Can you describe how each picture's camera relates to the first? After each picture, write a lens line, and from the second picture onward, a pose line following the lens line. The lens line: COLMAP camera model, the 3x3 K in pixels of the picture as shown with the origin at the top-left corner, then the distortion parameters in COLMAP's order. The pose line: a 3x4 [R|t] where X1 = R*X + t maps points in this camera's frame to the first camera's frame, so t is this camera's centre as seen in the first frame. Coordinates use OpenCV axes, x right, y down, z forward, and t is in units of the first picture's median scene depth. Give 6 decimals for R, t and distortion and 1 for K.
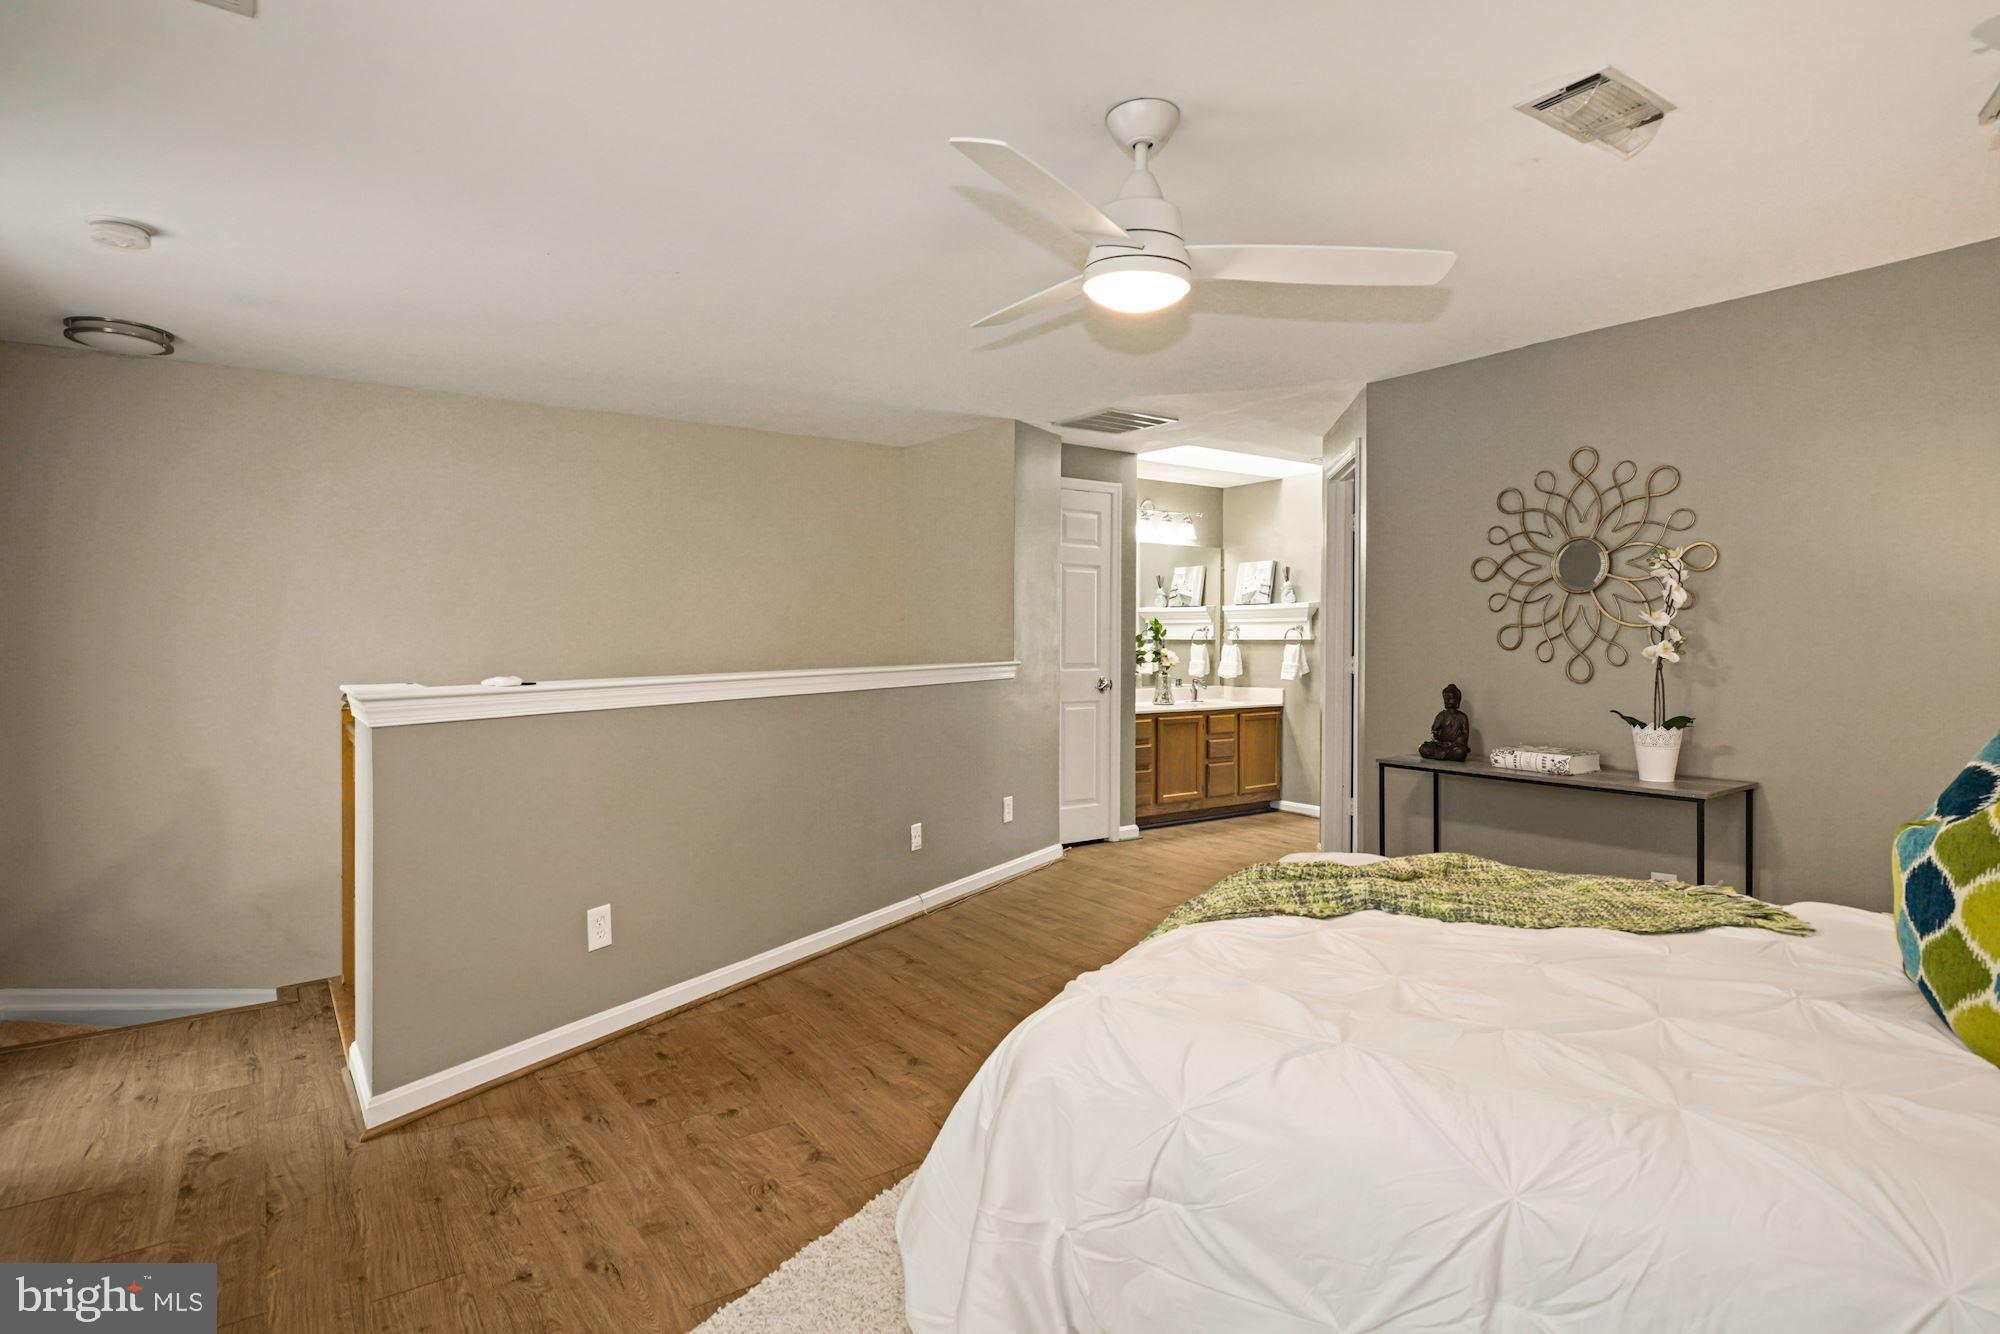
lens RADIAL K [[1048.2, 0, 959.8], [0, 1048.2, 644.0], [0, 0, 1]] dist [-0.001592, -0.000960]
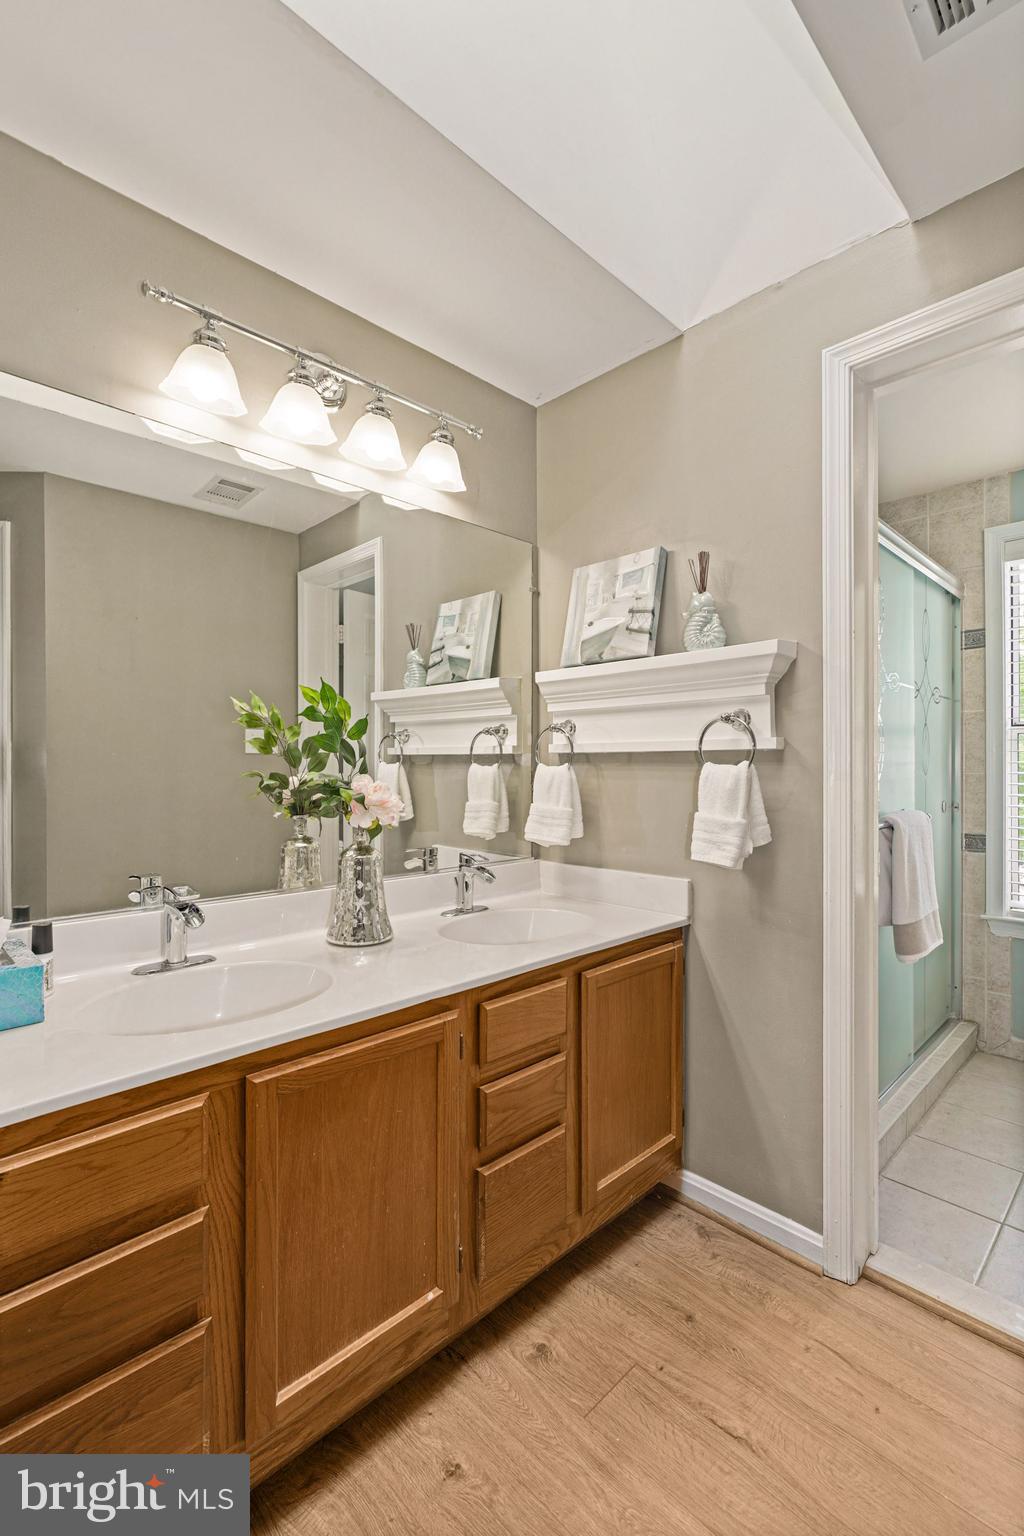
lens RADIAL K [[677.1, 0, 517.7], [0, 677.1, 766.2], [0, 0, 1]] dist [-0.002702, 0.000756]
pose [[0.982047, -0.004247, 0.188590, 0.198864], [0.004363, 0.999990, -0.000205, 0.001168], [-0.188587, 0.001024, 0.982056, 0.760125]]
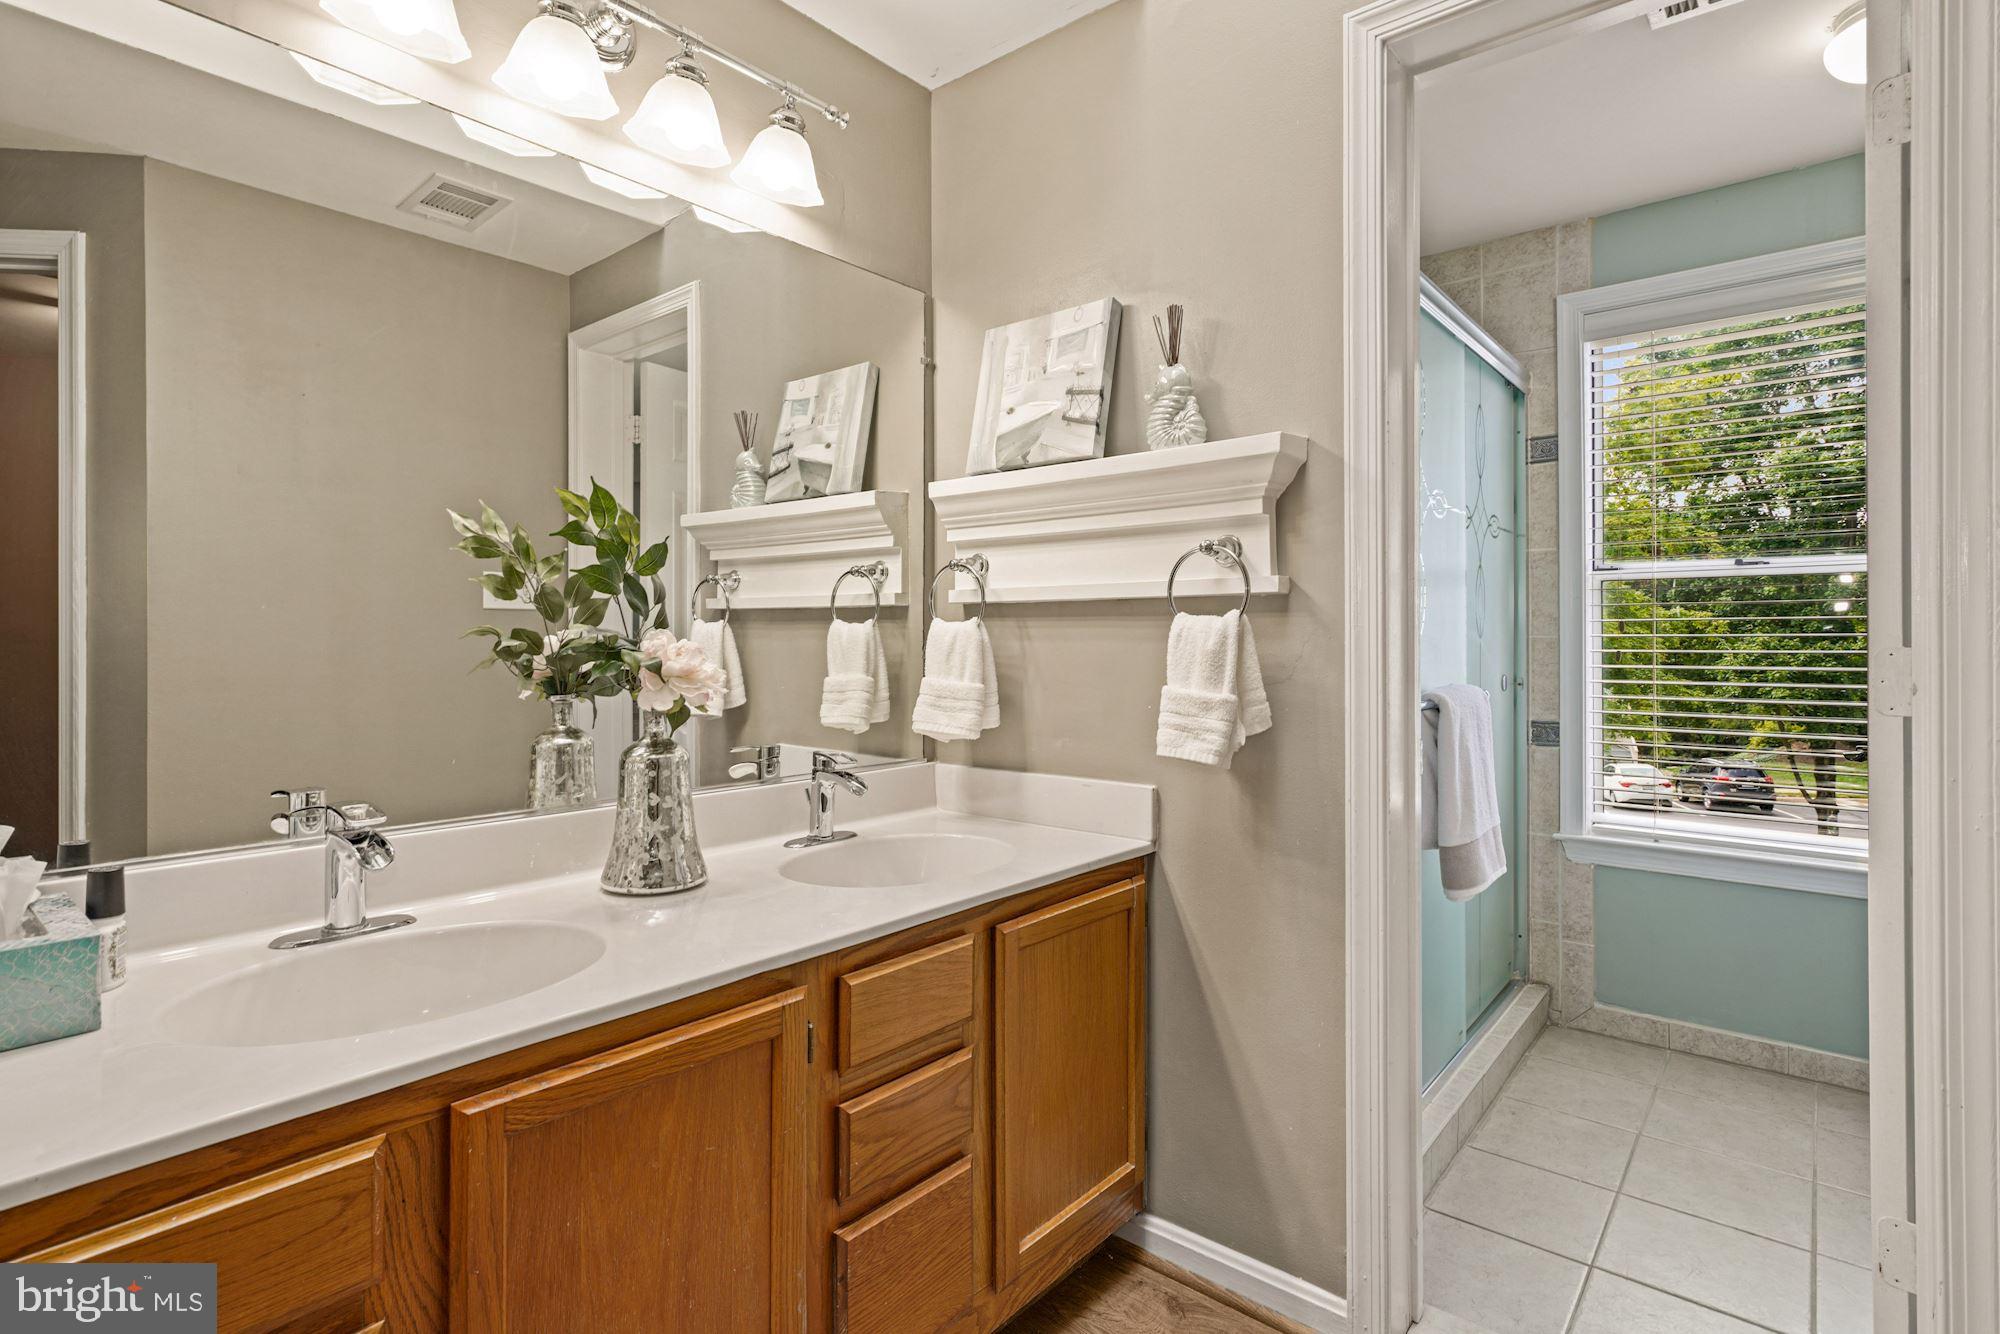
lens RADIAL K [[973.8, 0, 1002.9], [0, 973.8, 636.5], [0, 0, 1]] dist [0.001766, 0.000444]
pose [[0.959498, -0.003219, 0.281696, 0.202434], [0.004290, 0.999986, -0.003188, 0.005977], [-0.281682, 0.004267, 0.959498, 0.768731]]
